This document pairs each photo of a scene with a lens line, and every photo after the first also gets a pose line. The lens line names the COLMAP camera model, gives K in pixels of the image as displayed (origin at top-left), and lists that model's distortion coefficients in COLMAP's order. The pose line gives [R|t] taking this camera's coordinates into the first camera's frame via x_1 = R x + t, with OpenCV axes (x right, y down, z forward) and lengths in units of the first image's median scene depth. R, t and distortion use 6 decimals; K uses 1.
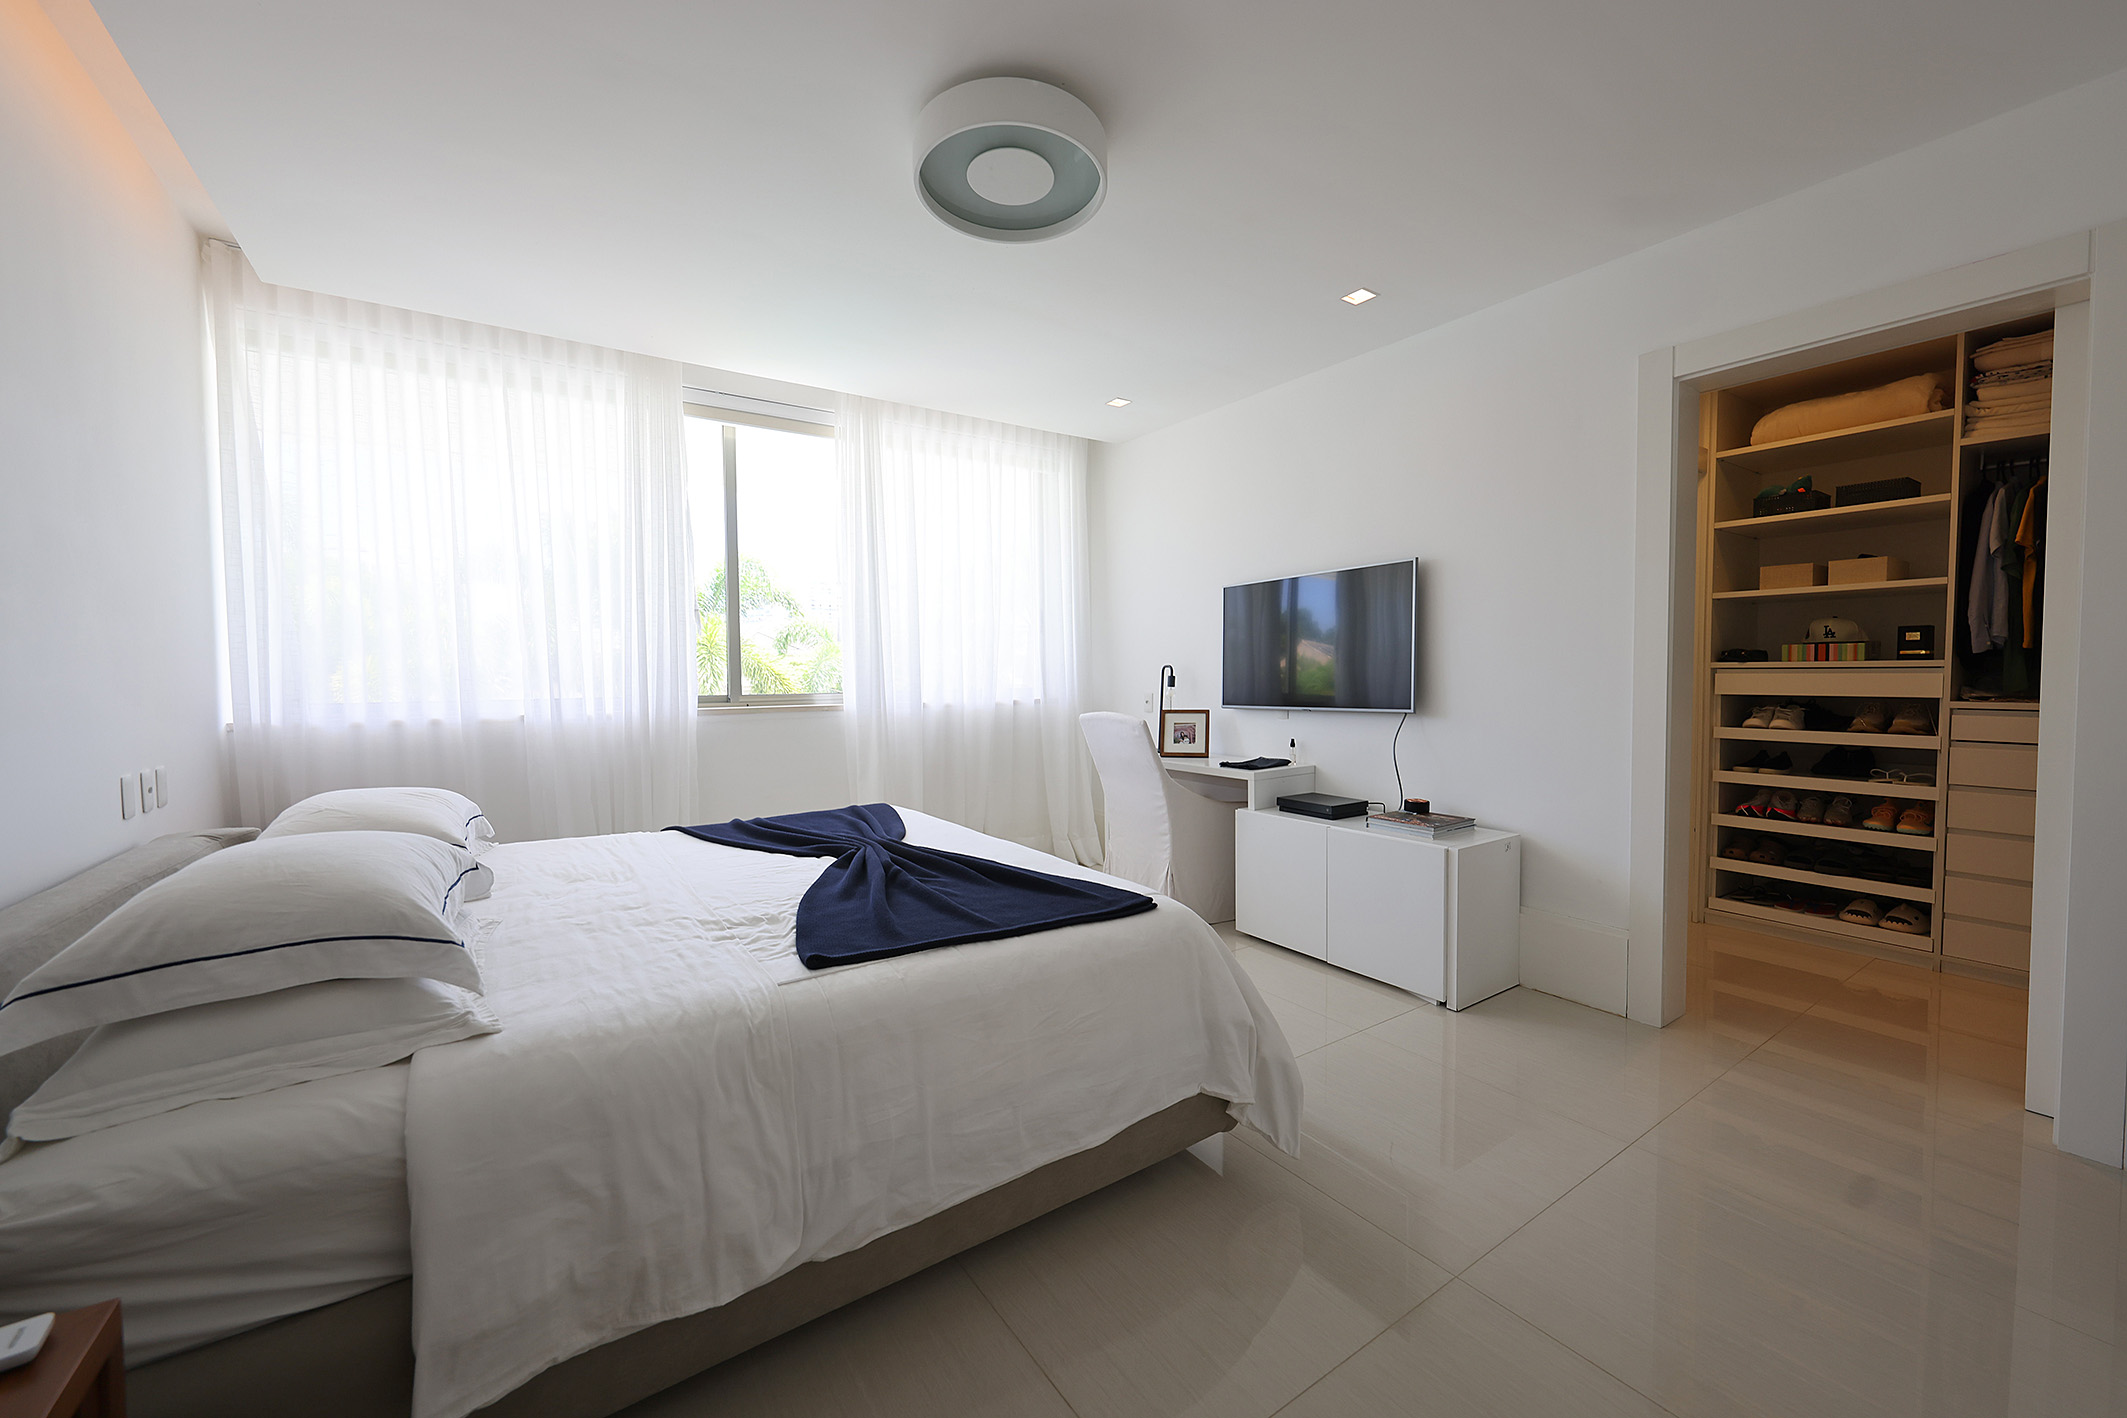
lens RADIAL K [[823.2, 0, 1063.5], [0, 823.2, 709.0], [0, 0, 1]] dist [0.001154, 0.000077]
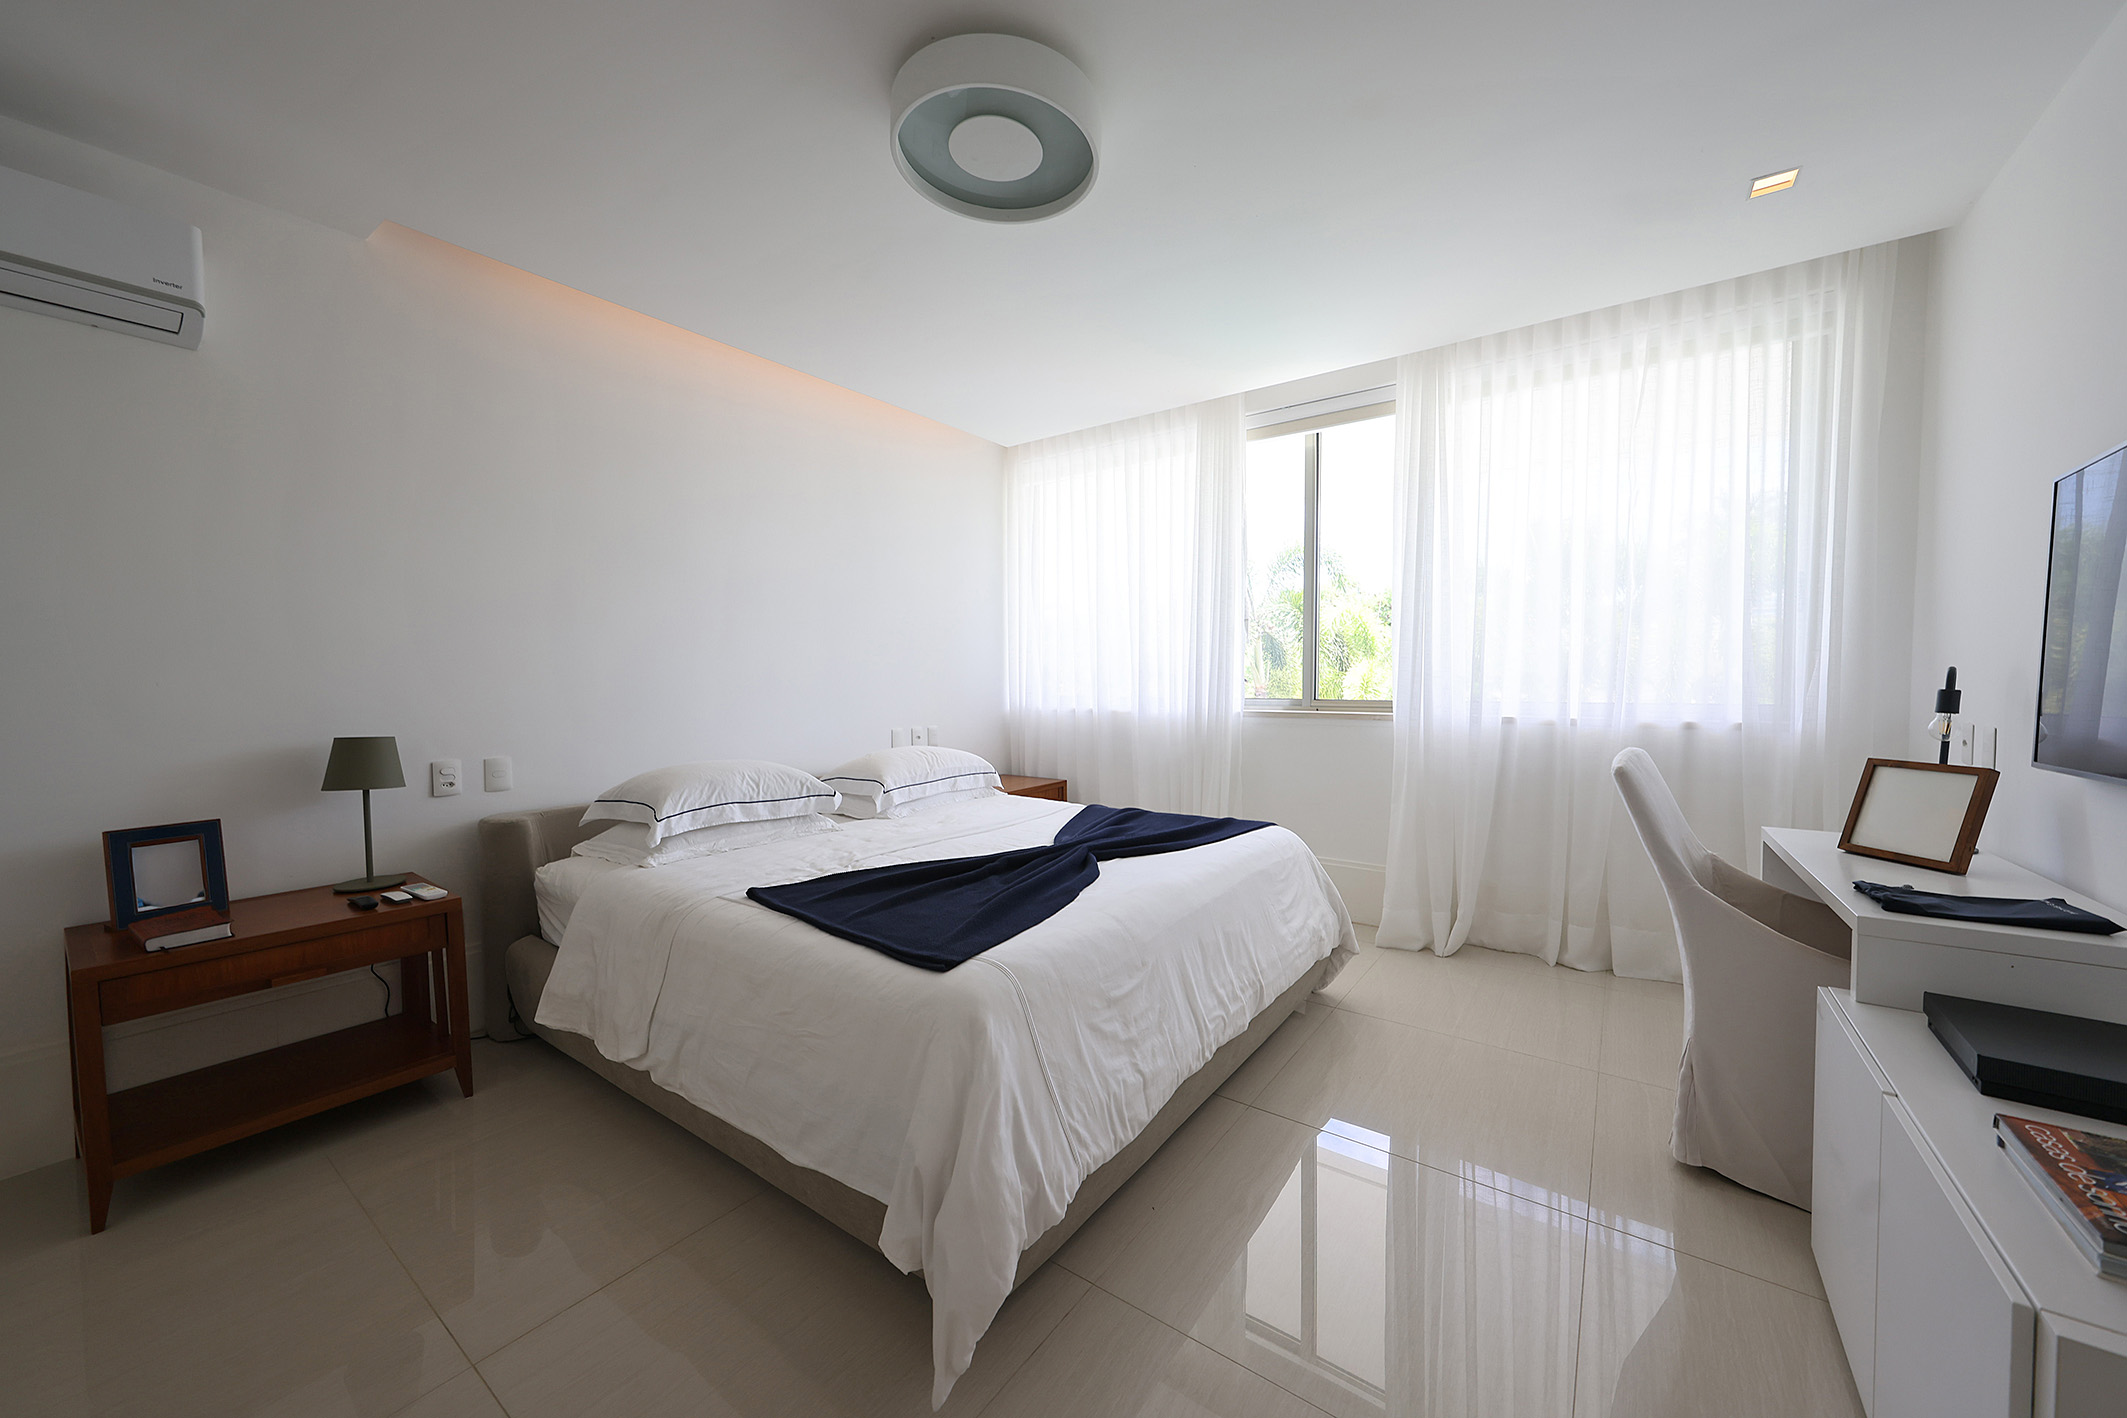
lens RADIAL K [[787.9, 0, 1061.4], [0, 787.9, 702.9], [0, 0, 1]] dist [-0.008047, -0.000058]
pose [[0.316586, 0.038478, -0.947783, 0.417603], [-0.047065, 0.998583, 0.024820, -0.022200], [0.947395, 0.036750, 0.317948, 0.409535]]
